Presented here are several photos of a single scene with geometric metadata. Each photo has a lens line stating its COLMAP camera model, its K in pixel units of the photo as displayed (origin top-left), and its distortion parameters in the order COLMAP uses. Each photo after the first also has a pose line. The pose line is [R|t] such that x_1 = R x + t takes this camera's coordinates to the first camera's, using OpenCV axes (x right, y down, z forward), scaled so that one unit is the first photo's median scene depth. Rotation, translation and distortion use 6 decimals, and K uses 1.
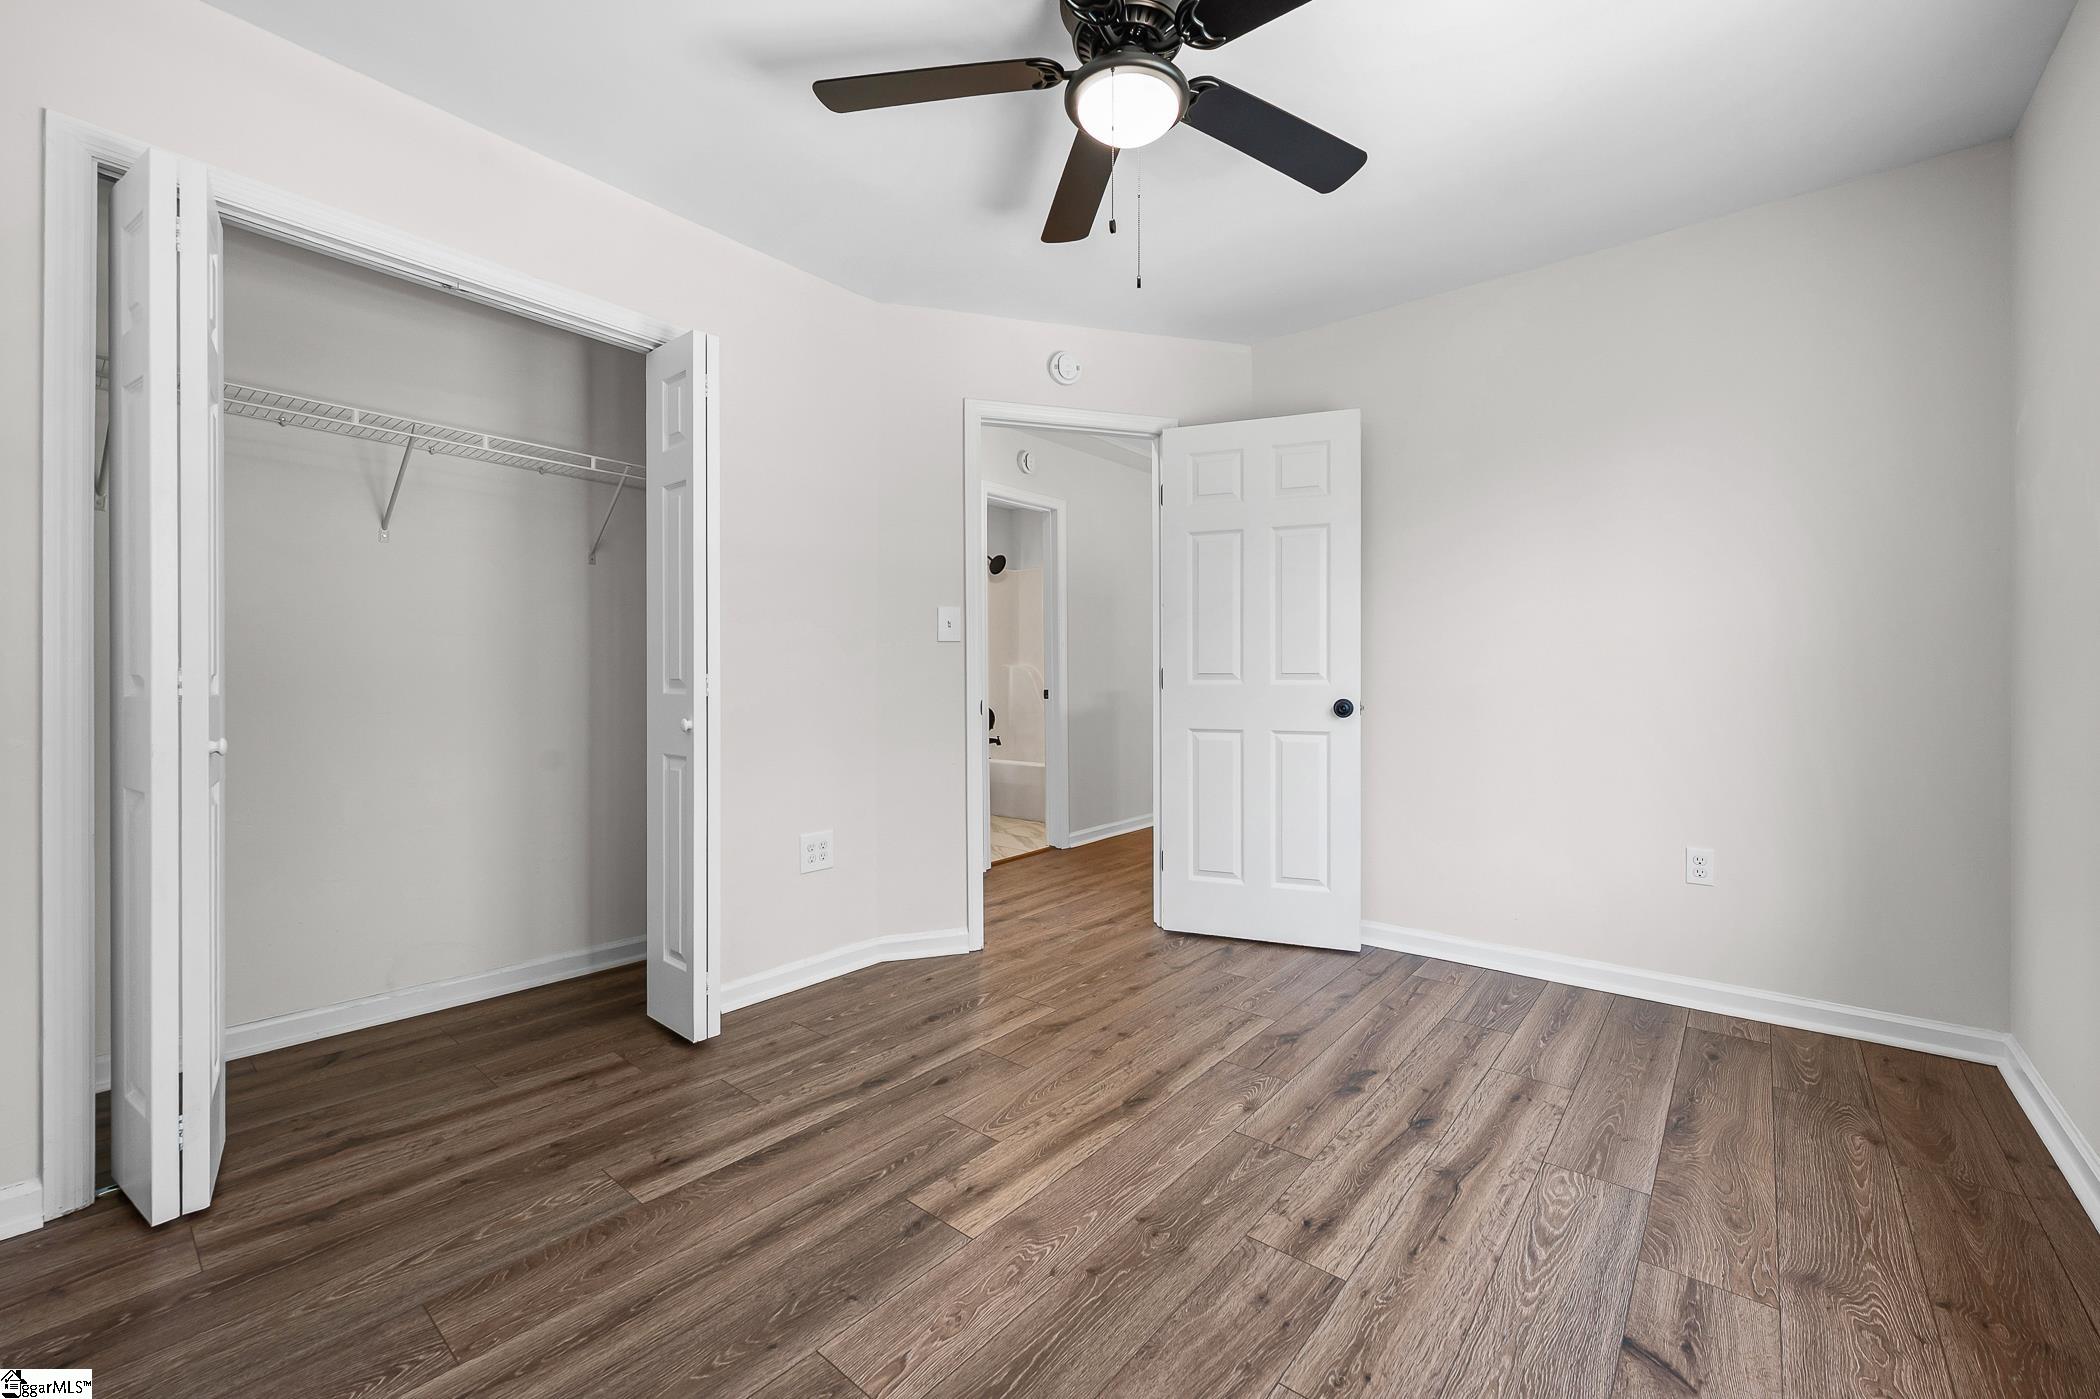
lens RADIAL K [[847.3, 0, 1059.1], [0, 847.3, 678.5], [0, 0, 1]] dist [0.000399, 0.000050]
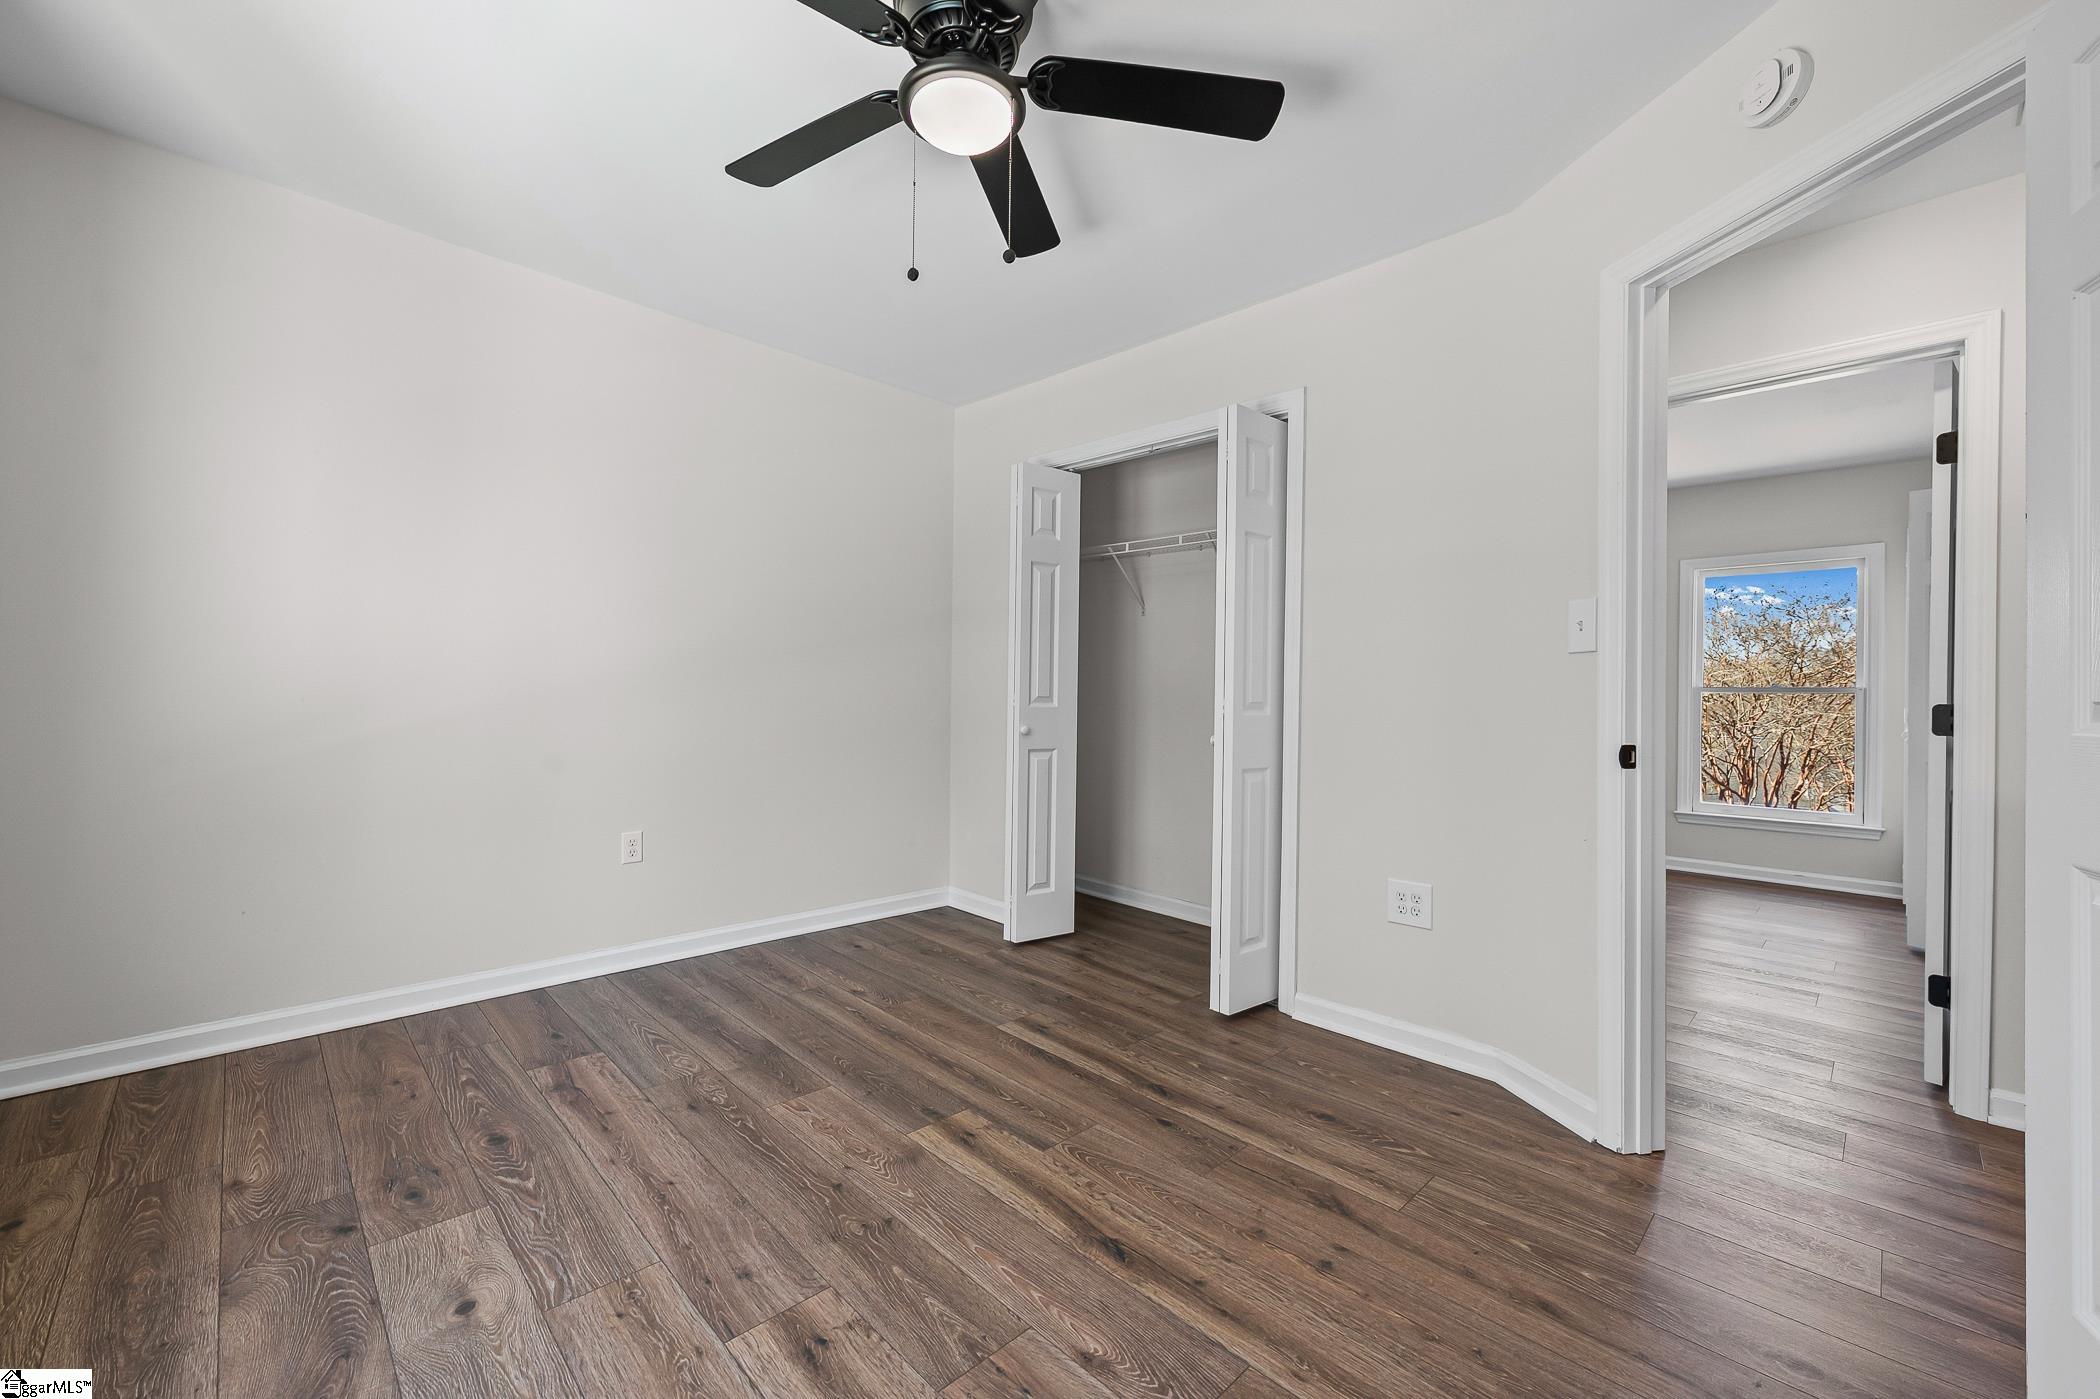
lens RADIAL K [[832.0, 0, 1050.0], [0, 832.0, 699.5], [0, 0, 1]] dist [-0.000170, -0.000092]
pose [[-0.106595, -0.001376, -0.994302, 0.987632], [-0.018498, 0.999829, 0.000600, 0.002025], [0.994130, 0.018457, -0.106602, 1.179562]]
